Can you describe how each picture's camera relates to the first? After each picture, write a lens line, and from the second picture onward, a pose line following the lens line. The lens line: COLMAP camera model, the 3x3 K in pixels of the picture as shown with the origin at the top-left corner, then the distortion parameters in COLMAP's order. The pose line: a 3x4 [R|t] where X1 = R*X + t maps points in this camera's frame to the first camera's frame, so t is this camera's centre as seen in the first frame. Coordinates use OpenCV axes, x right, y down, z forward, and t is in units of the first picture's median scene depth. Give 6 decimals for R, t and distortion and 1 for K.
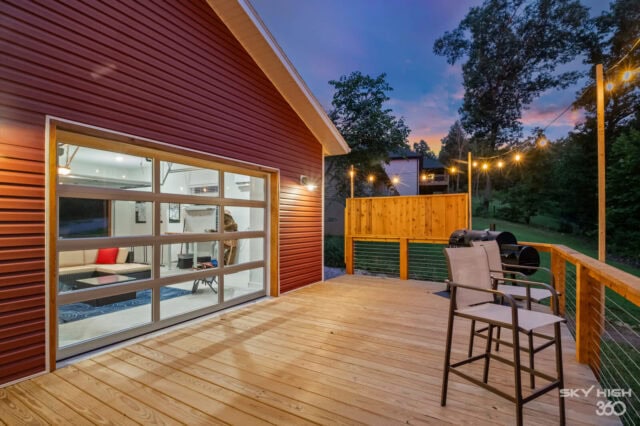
lens RADIAL K [[312.8, 0, 321.7], [0, 312.8, 219.8], [0, 0, 1]] dist [0.002531, -0.000009]
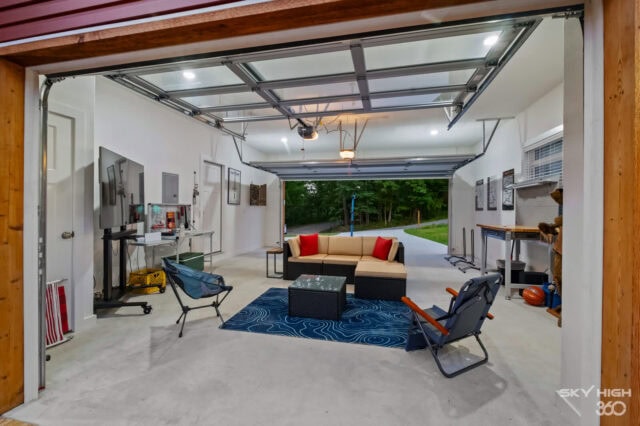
lens RADIAL K [[280.5, 0, 317.8], [0, 280.5, 210.0], [0, 0, 1]] dist [-0.000160, -0.003493]
pose [[0.285054, 0.007158, -0.958485, -0.019282], [-0.001437, 0.999974, 0.007041, 0.005478], [0.958510, -0.000630, 0.285057, 0.451985]]
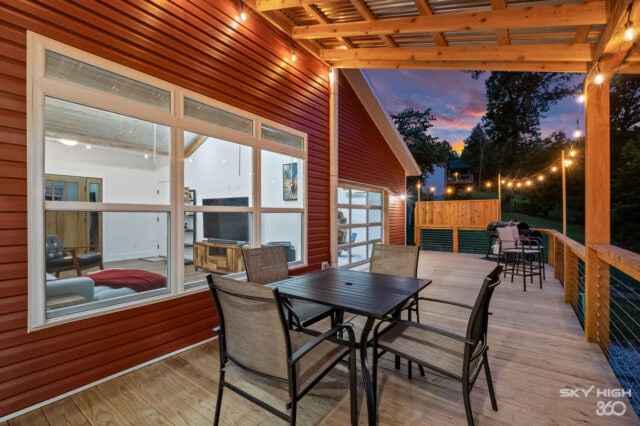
lens RADIAL K [[280.5, 0, 322.5], [0, 280.5, 212.2], [0, 0, 1]] dist [-0.000160, -0.003493]
pose [[0.995099, -0.003082, -0.098839, -0.198736], [0.002615, 0.999985, -0.004854, -0.008383], [0.098853, 0.004571, 0.995092, -0.359923]]
